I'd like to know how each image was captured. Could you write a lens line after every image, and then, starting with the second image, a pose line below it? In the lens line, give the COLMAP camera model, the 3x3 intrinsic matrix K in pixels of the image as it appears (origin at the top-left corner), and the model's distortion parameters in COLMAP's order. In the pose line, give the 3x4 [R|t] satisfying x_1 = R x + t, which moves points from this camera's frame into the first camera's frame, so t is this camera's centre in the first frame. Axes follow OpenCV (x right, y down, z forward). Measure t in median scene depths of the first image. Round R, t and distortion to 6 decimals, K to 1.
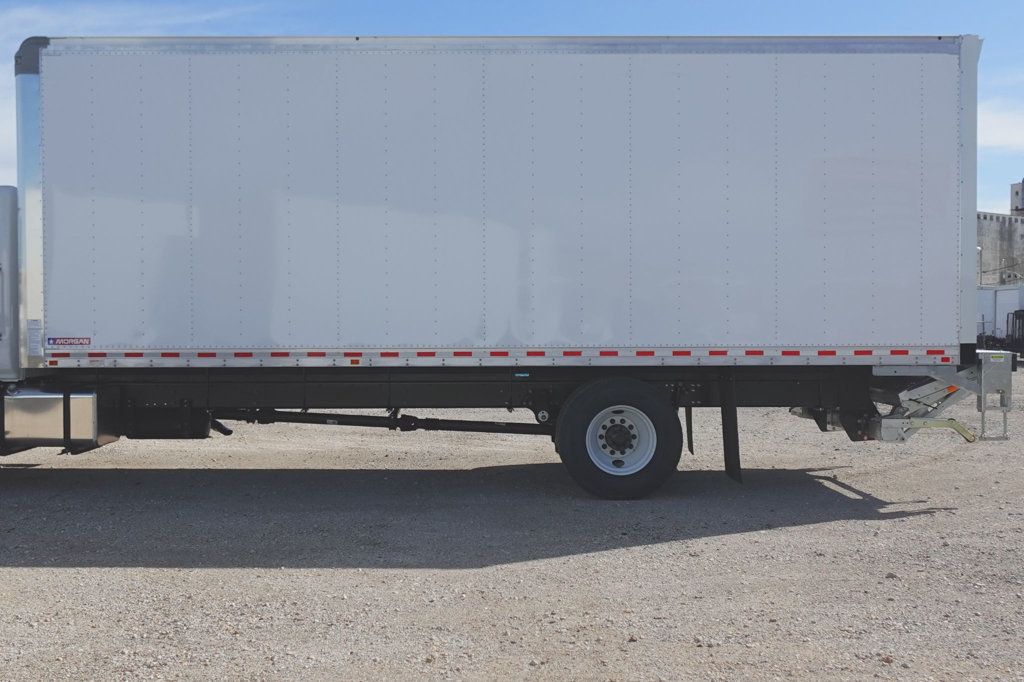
lens RADIAL K [[979.1, 0, 512.0], [0, 979.1, 341.0], [0, 0, 1]] dist [-0.008329, 0.003450]
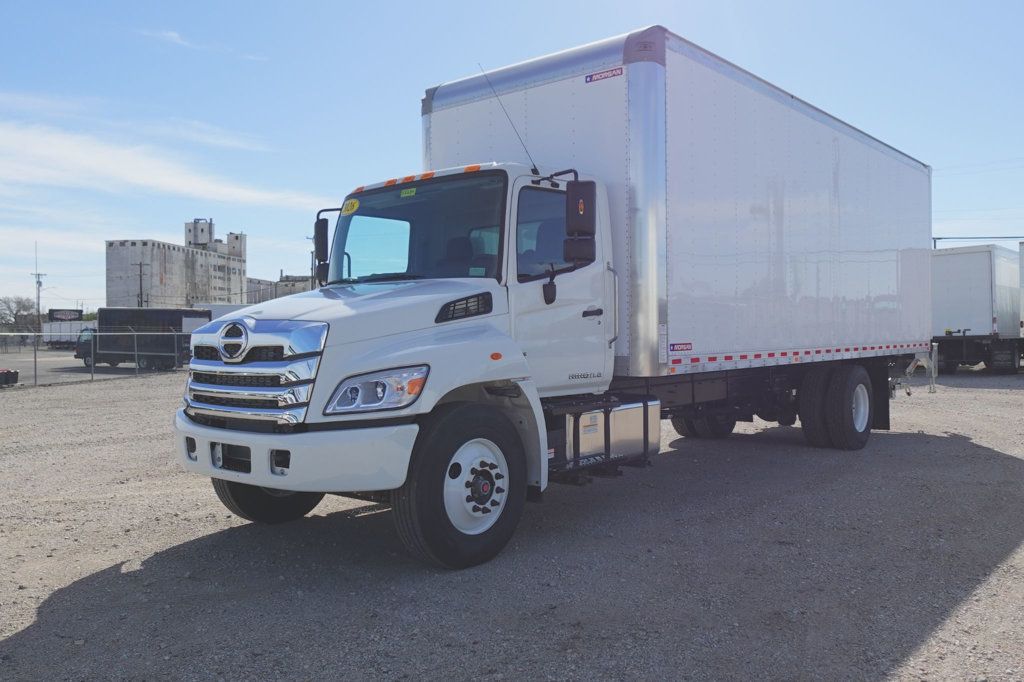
lens RADIAL K [[827.9, 0, 532.6], [0, 827.9, 345.3], [0, 0, 1]] dist [-0.010650, -0.001516]
pose [[0.640040, -0.016807, 0.768158, -1.175725], [0.022491, 0.999742, 0.003134, -0.007355], [-0.768012, 0.015270, 0.640253, 0.577823]]
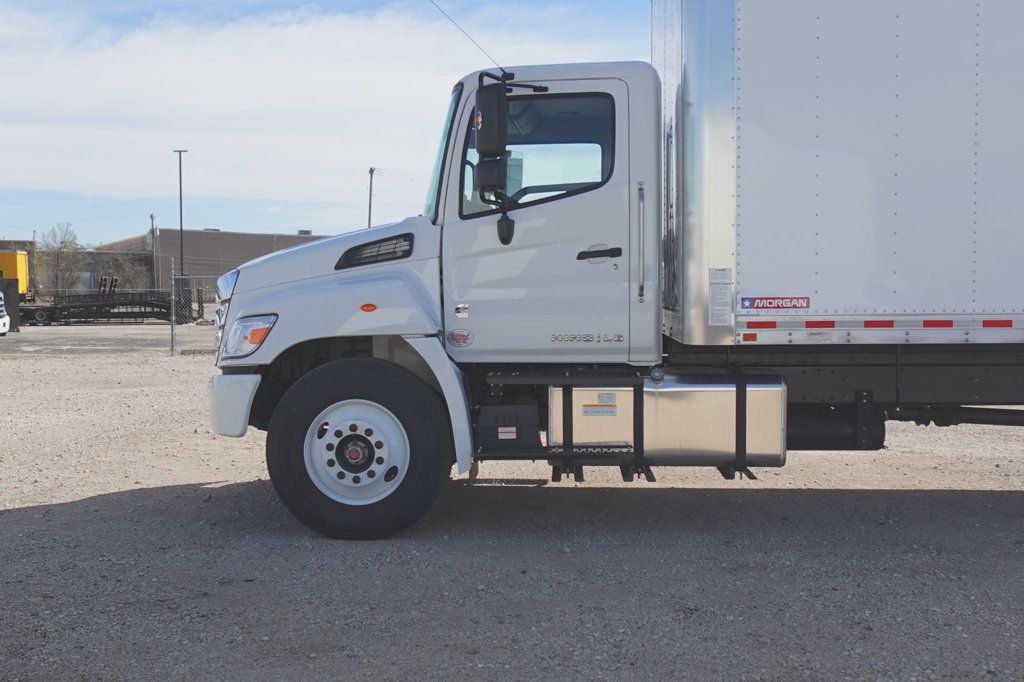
lens RADIAL K [[1039.3, 0, 512.0], [0, 1039.3, 341.0], [0, 0, 1]] dist [-0.015191, -0.002045]
pose [[0.999061, -0.002124, -0.043281, -0.589472], [0.003433, 0.999539, 0.030177, 0.004042], [0.043197, -0.030297, 0.998607, 0.316594]]
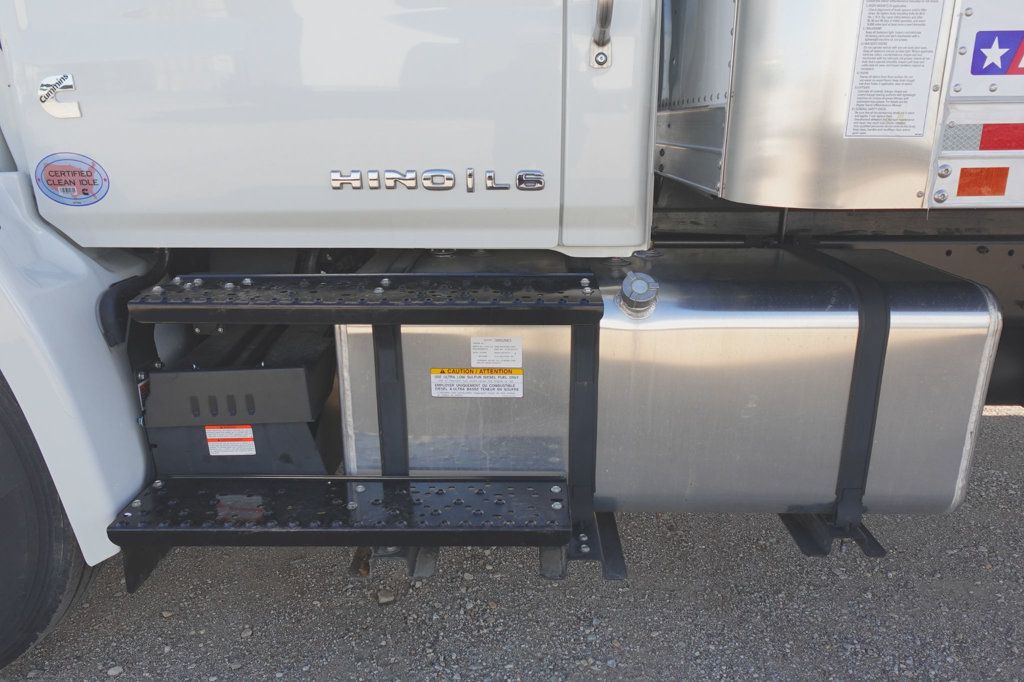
lens RADIAL K [[727.1, 0, 502.7], [0, 727.1, 339.0], [0, 0, 1]] dist [-0.003386, 0.002476]
pose [[0.999550, 0.002832, -0.029857, -0.549097], [0.005272, 0.963440, 0.267872, 0.014028], [0.029524, -0.267909, 0.962992, 0.853365]]
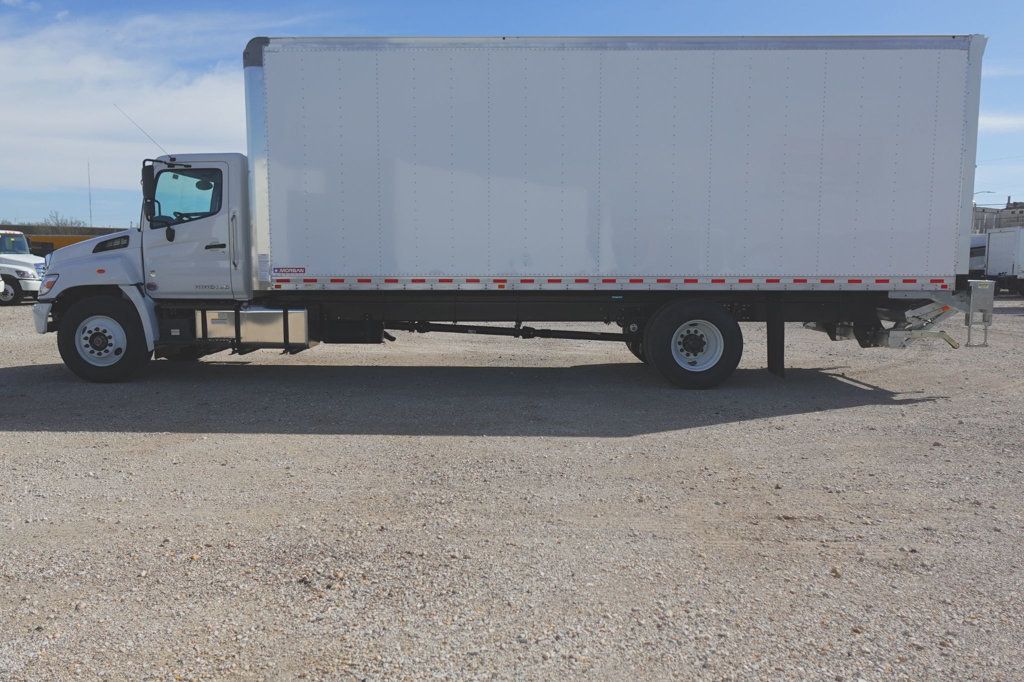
lens RADIAL K [[727.1, 0, 502.7], [0, 727.1, 339.0], [0, 0, 1]] dist [-0.003386, 0.002476]
pose [[0.999851, 0.004778, -0.016575, -0.140598], [-0.003328, 0.996255, 0.086404, 0.006644], [0.016926, -0.086336, 0.996122, -0.001014]]
